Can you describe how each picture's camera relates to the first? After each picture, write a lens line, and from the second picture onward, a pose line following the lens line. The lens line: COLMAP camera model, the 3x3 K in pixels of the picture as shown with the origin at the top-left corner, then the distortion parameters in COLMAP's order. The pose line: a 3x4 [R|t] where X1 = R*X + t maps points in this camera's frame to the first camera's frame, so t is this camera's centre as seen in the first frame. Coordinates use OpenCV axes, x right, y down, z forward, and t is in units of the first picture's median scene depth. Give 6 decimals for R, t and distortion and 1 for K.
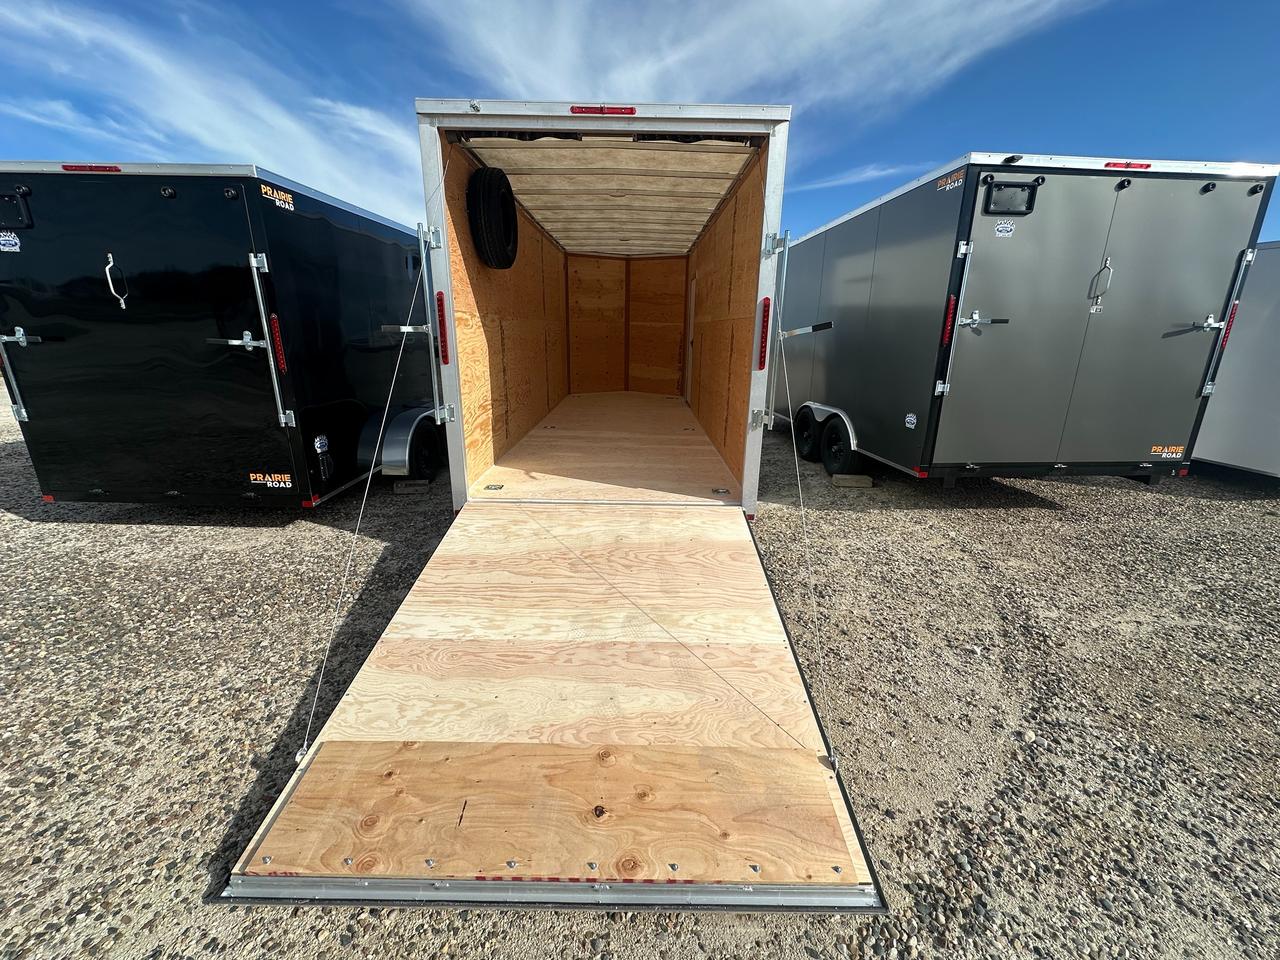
lens RADIAL K [[500.6, 0, 640.0], [0, 500.6, 480.0], [0, 0, 1]] dist [-0.012894, -0.000001]
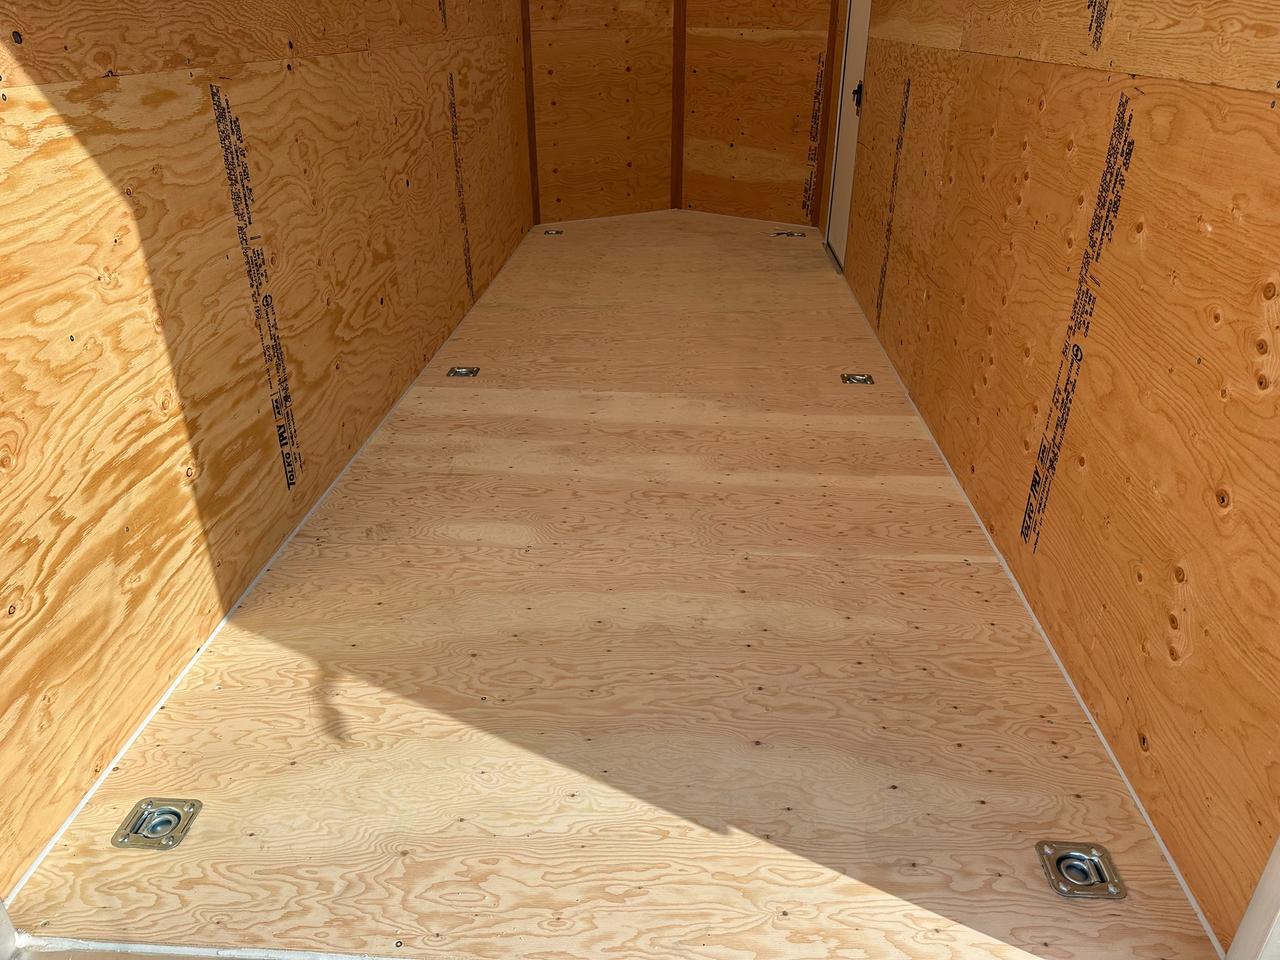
lens RADIAL K [[890.9, 0, 640.0], [0, 890.9, 480.0], [0, 0, 1]] dist [0.002219, -0.001112]
pose [[0.998061, 0.012050, -0.061061, -0.033934], [-0.000390, 0.982273, 0.187458, -0.344920], [0.062237, -0.187071, 0.980373, 0.865819]]
